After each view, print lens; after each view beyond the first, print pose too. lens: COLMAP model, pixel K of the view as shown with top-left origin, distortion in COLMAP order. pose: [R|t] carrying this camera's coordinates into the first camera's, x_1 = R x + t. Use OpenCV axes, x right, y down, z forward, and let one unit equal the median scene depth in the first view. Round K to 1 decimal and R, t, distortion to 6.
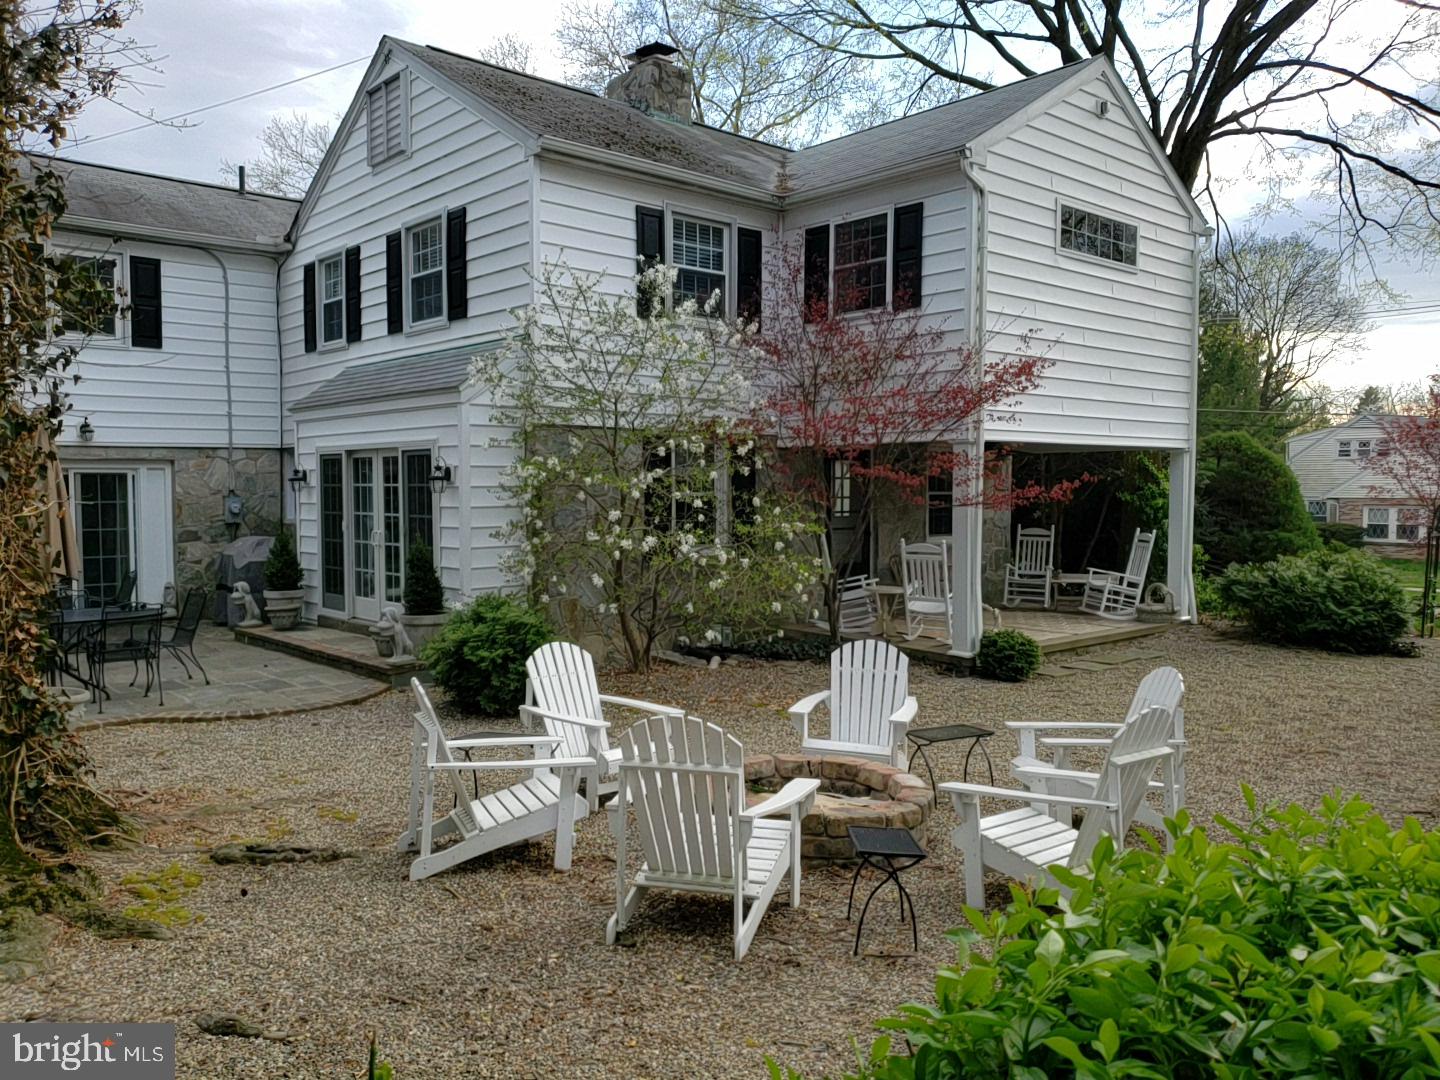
lens RADIAL K [[1131.7, 0, 715.4], [0, 1131.7, 576.5], [0, 0, 1]] dist [0.126376, -0.219043]
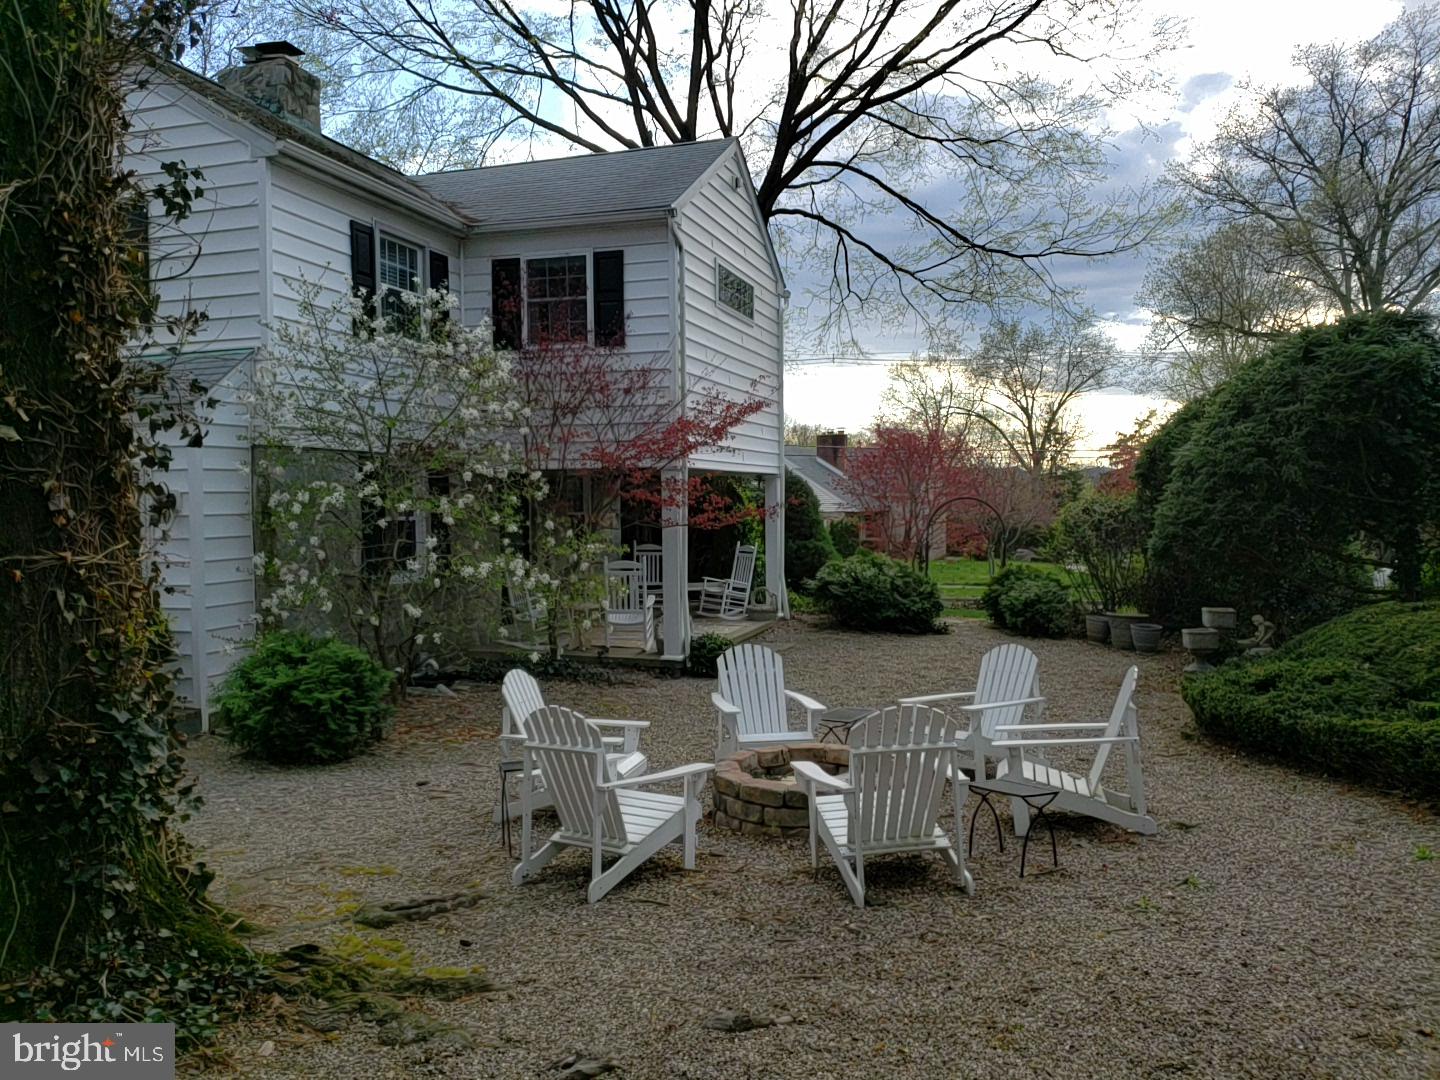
lens RADIAL K [[1131.7, 0, 715.4], [0, 1131.7, 576.5], [0, 0, 1]] dist [0.126376, -0.219043]
pose [[0.855525, -0.045403, 0.515766, -0.313528], [0.052775, 0.998606, 0.000369, -0.009778], [-0.515064, 0.026904, 0.856729, 0.024344]]
